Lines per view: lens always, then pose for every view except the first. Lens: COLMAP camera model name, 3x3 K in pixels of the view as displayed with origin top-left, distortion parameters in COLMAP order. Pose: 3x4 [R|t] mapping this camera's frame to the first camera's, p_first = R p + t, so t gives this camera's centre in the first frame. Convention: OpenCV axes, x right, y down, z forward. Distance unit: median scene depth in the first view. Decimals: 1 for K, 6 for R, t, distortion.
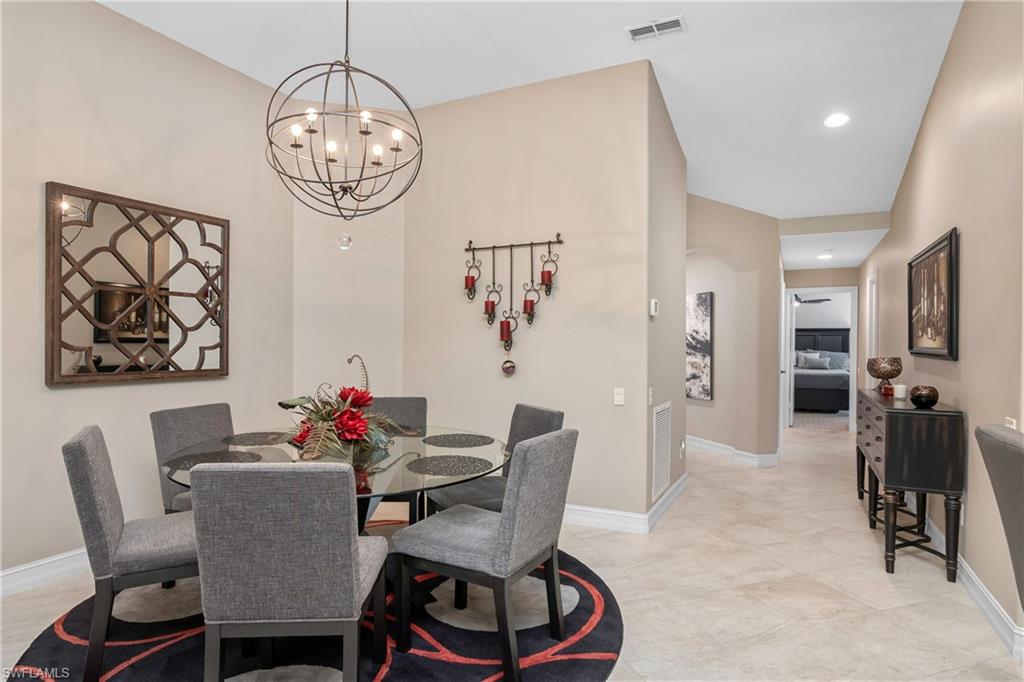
lens RADIAL K [[578.5, 0, 514.9], [0, 578.5, 343.3], [0, 0, 1]] dist [-0.006190, -0.000980]
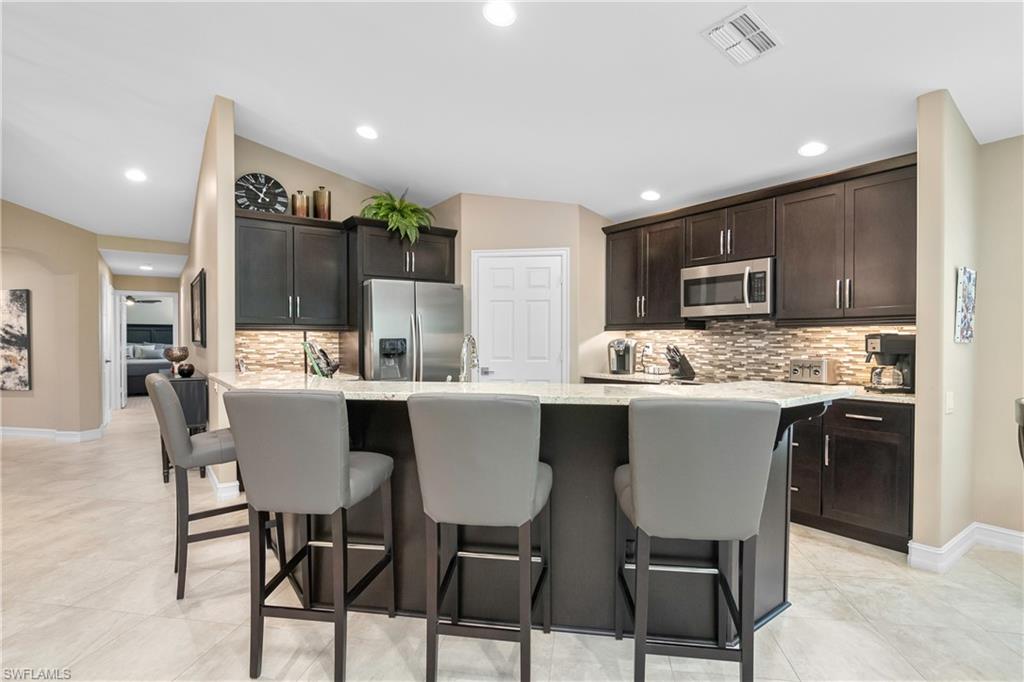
lens RADIAL K [[509.8, 0, 513.4], [0, 509.8, 347.4], [0, 0, 1]] dist [-0.015852, 0.003235]
pose [[0.480559, -0.018450, 0.876768, -0.047621], [0.000021, 0.999779, 0.021027, -0.000876], [-0.876962, -0.010086, 0.480453, -0.235851]]
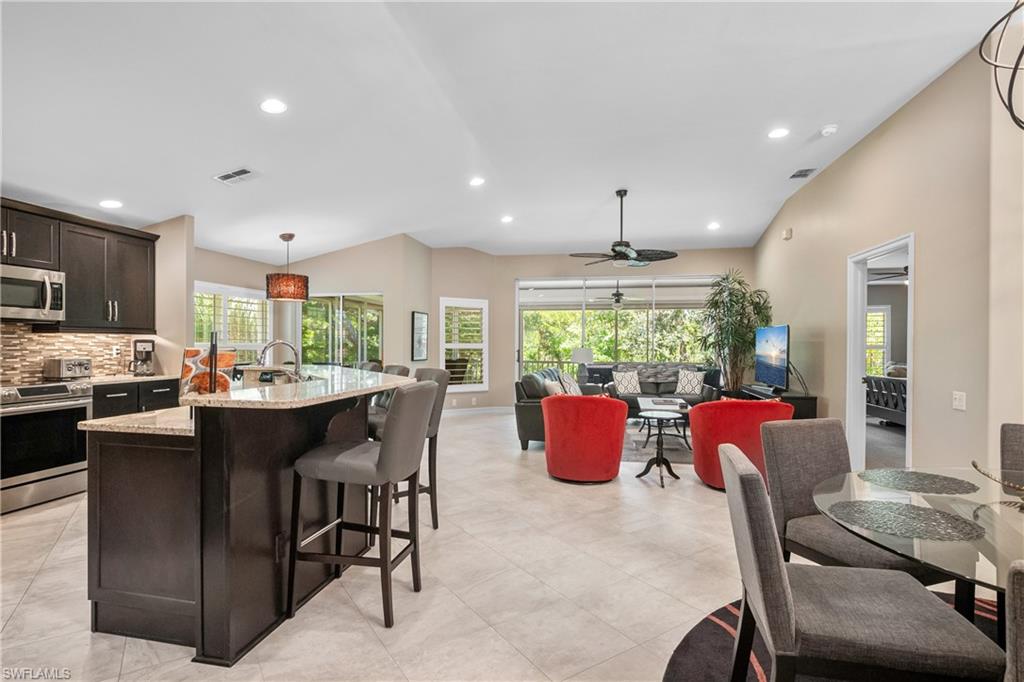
lens RADIAL K [[509.8, 0, 506.3], [0, 509.8, 346.7], [0, 0, 1]] dist [-0.015852, 0.003235]
pose [[-0.967788, -0.007741, -0.251649, 0.224272], [-0.007999, 0.999968, 0.000004, 0.002964], [0.251641, 0.002016, -0.967819, 0.664230]]
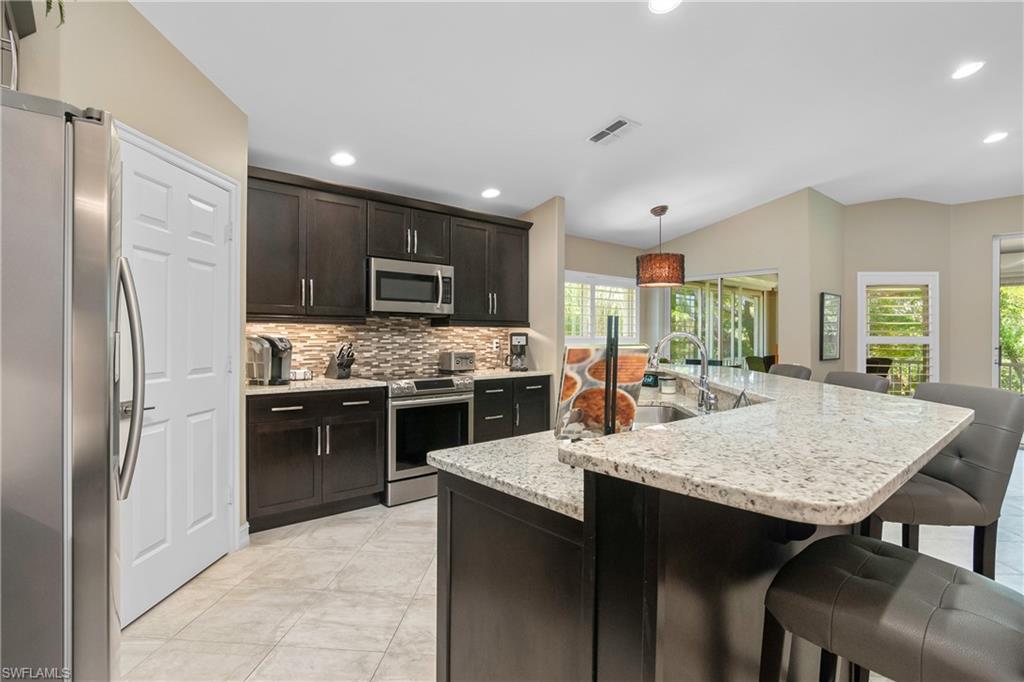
lens RADIAL K [[509.8, 0, 506.1], [0, 509.8, 339.6], [0, 0, 1]] dist [-0.015852, 0.003235]
pose [[-0.920471, -0.010606, 0.390667, 0.299014], [-0.009302, 0.999943, 0.005230, 0.002849], [-0.390701, 0.001180, -0.920517, 0.447851]]
